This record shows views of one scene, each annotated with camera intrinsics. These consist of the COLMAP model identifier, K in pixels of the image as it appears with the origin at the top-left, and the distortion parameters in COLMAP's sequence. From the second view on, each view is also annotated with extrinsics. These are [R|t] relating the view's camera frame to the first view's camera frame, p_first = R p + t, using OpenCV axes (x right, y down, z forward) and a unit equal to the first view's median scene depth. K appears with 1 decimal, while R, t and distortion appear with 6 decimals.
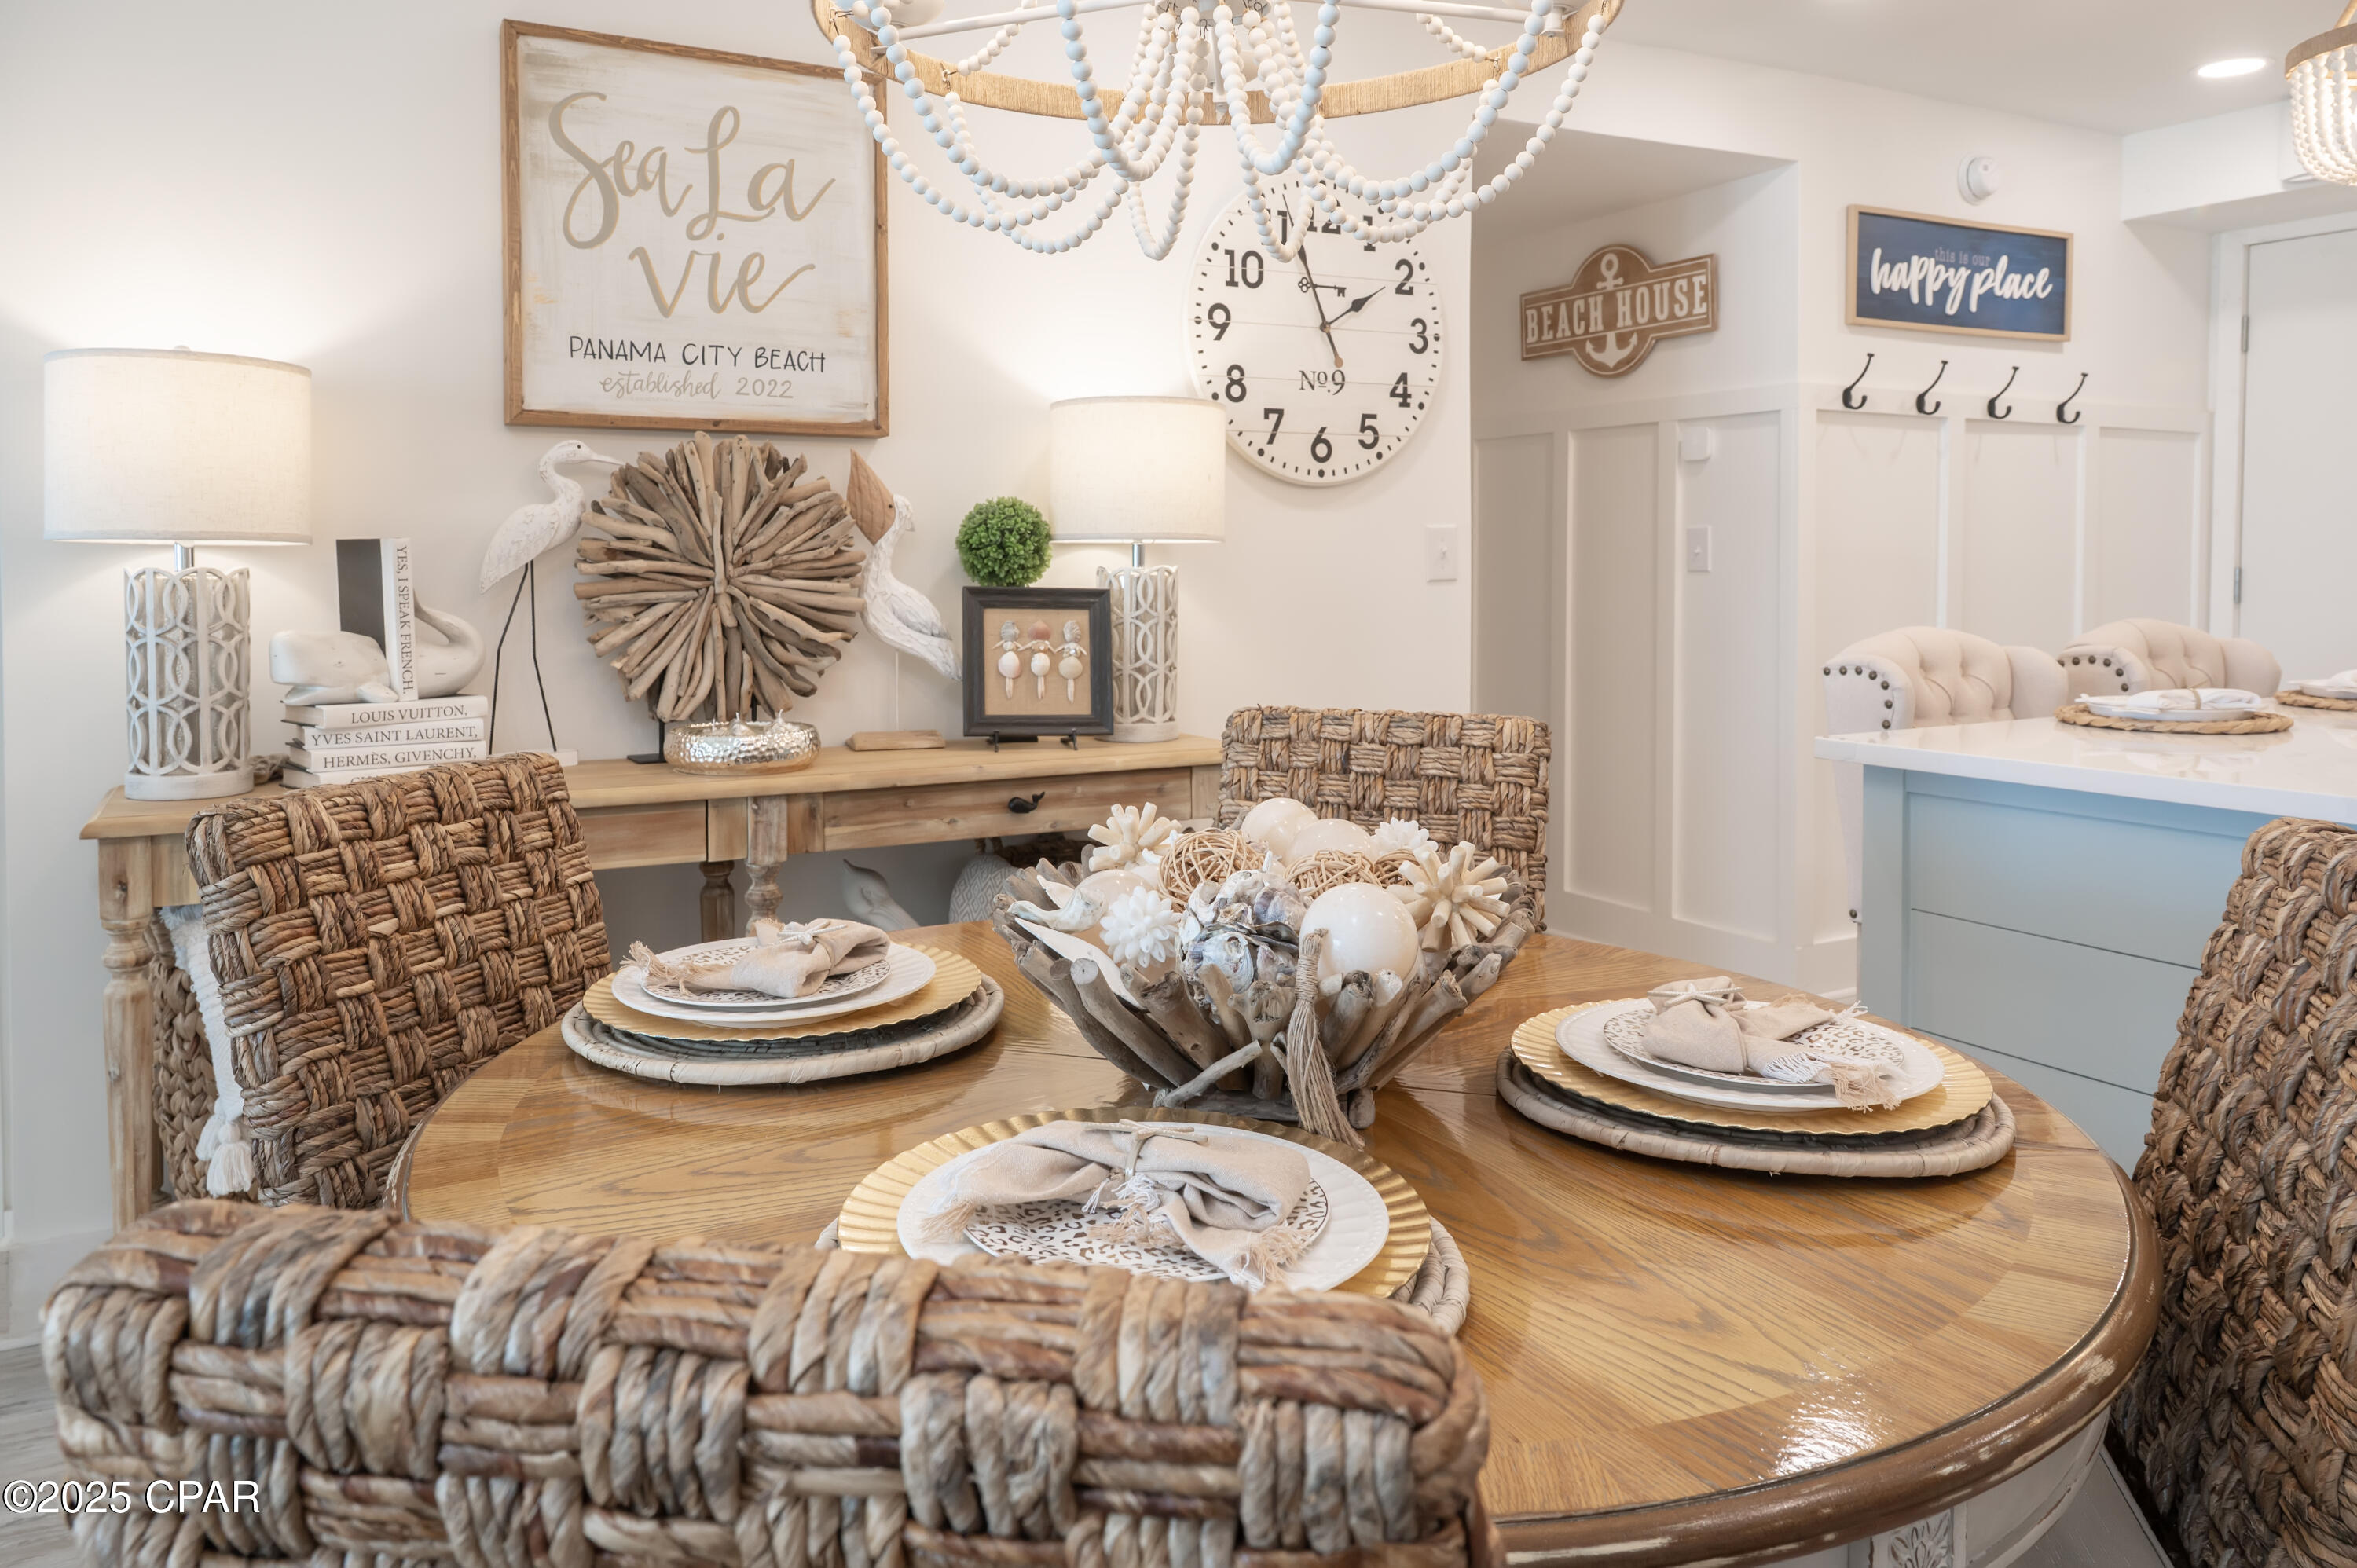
lens RADIAL K [[1604.3, 0, 1173.8], [0, 1604.3, 649.0], [0, 0, 1]] dist [-0.001874, 0.000793]
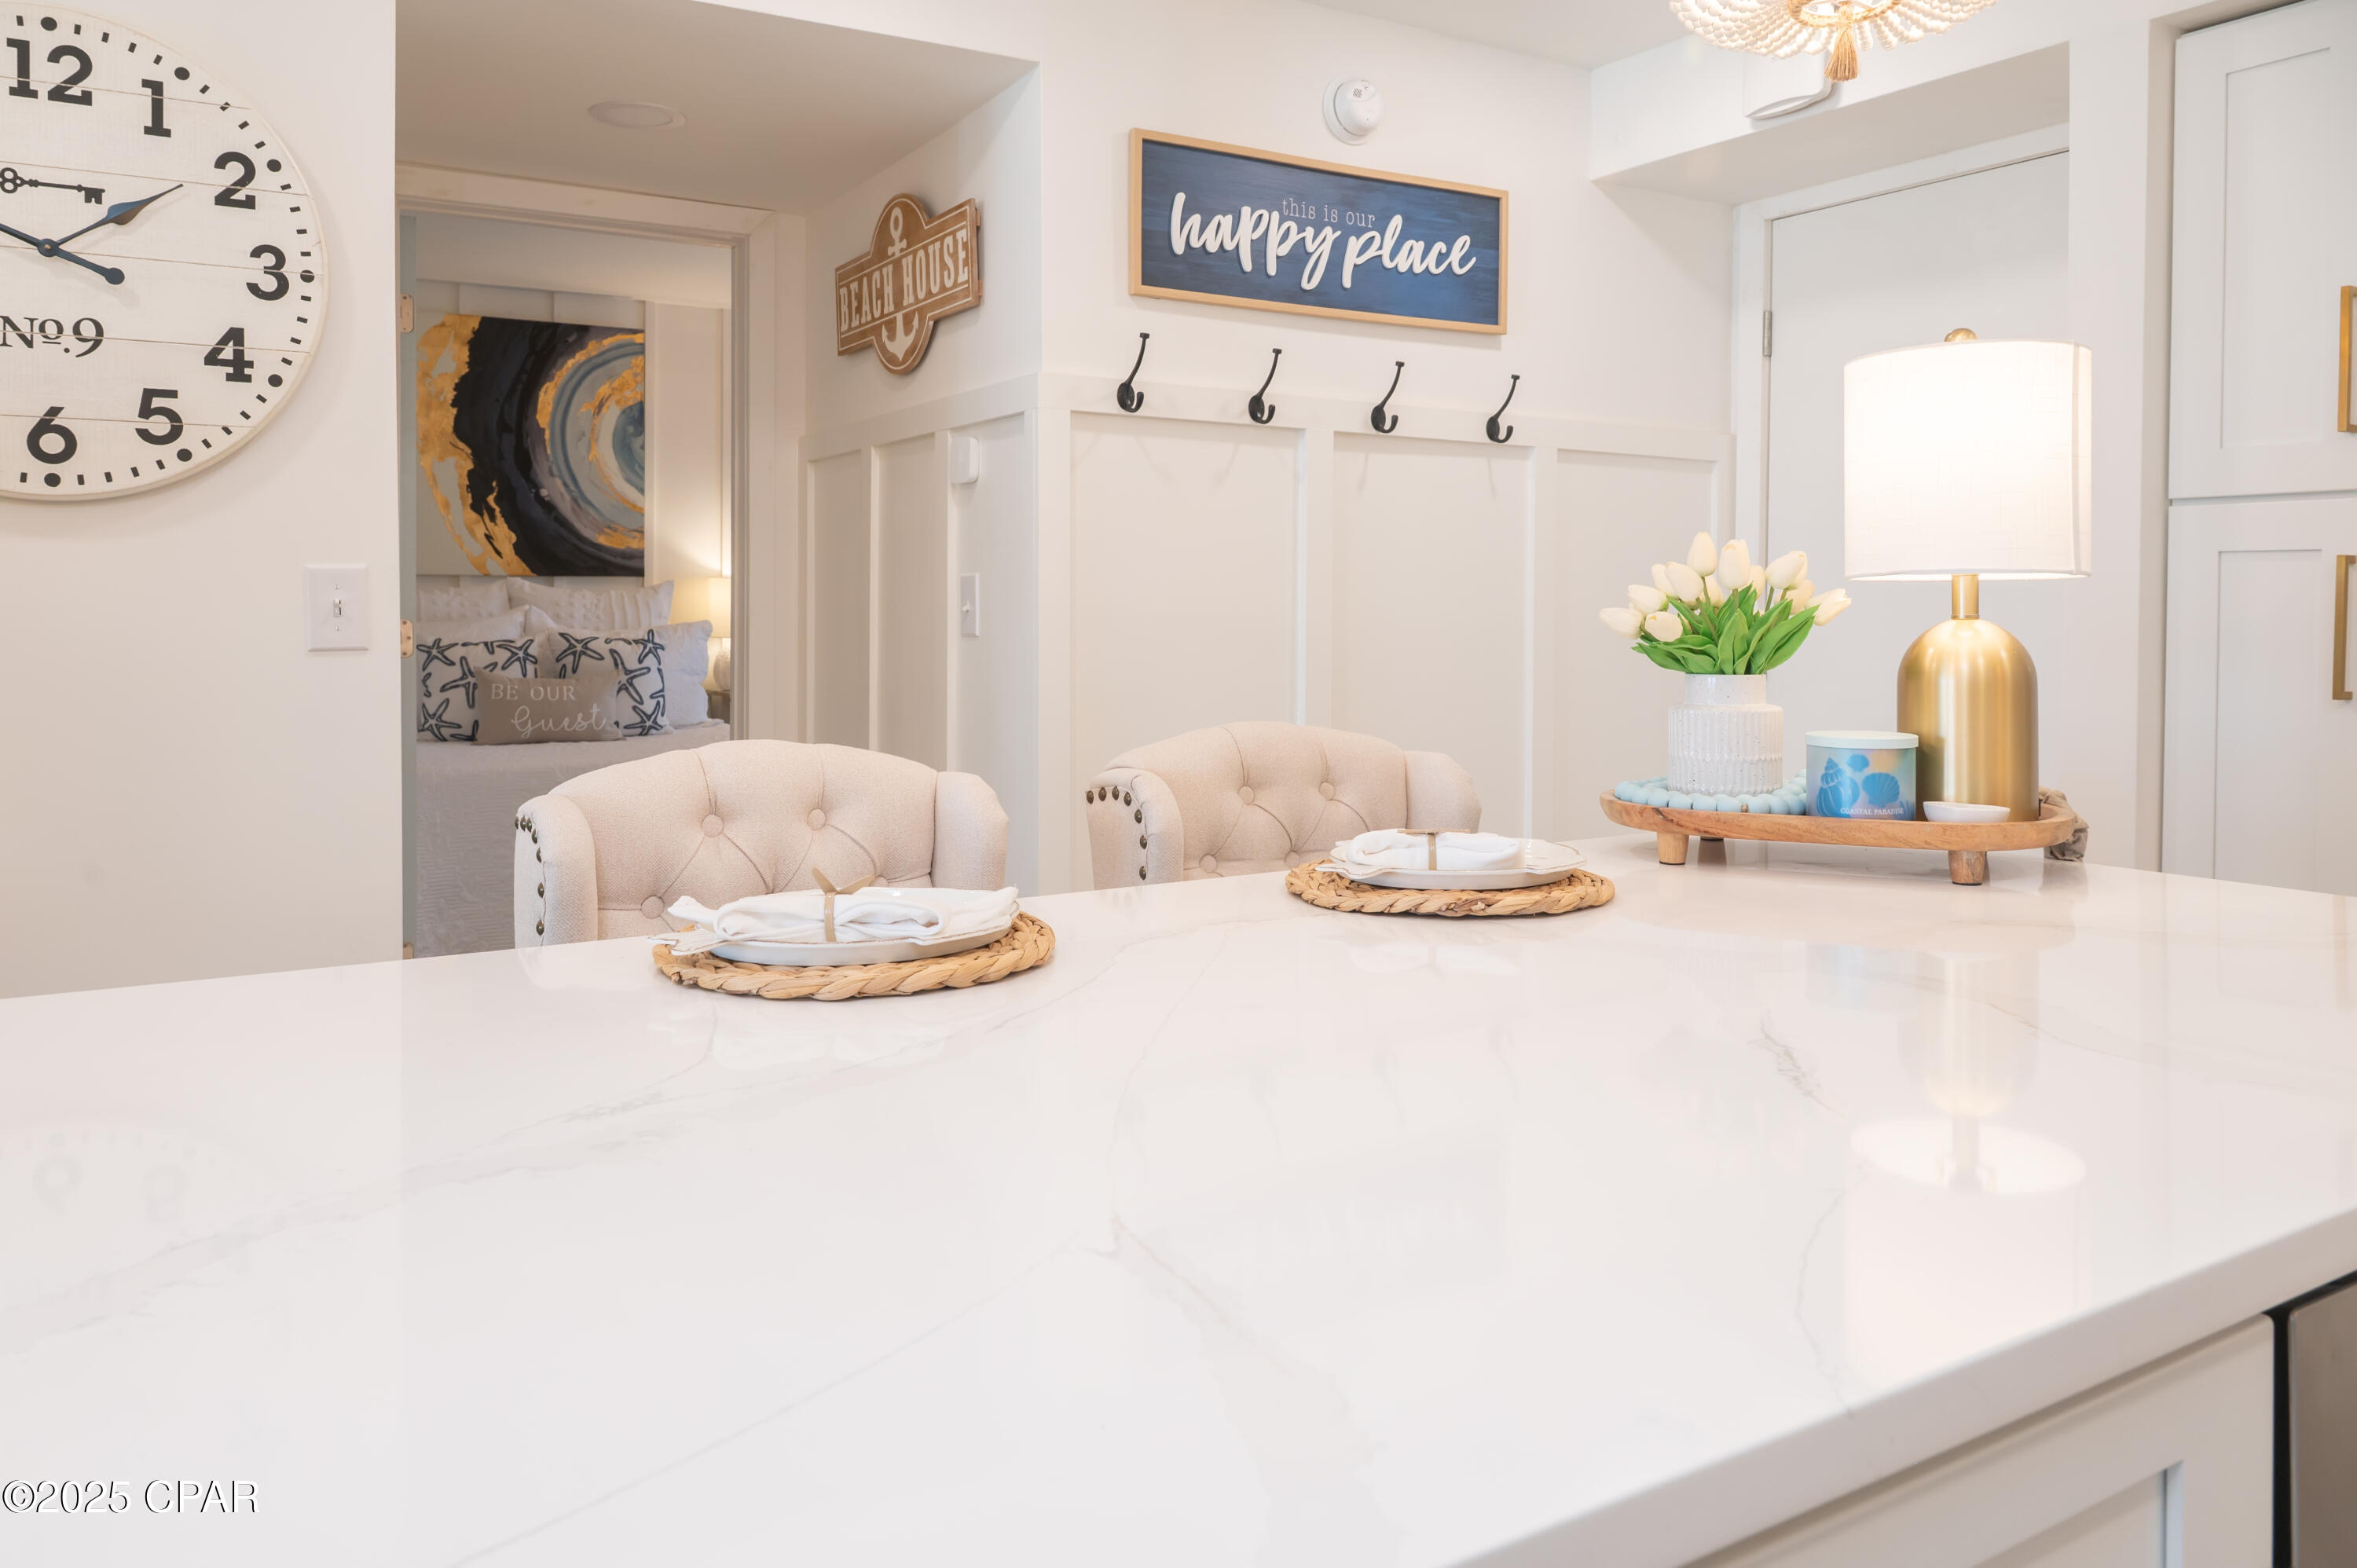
lens RADIAL K [[1604.3, 0, 1173.8], [0, 1604.3, 649.0], [0, 0, 1]] dist [-0.001874, 0.000793]
pose [[0.999029, 0.007117, 0.043473, 0.390370], [-0.005664, 0.999424, -0.033451, -0.018973], [-0.043686, 0.033172, 0.998494, 0.273383]]
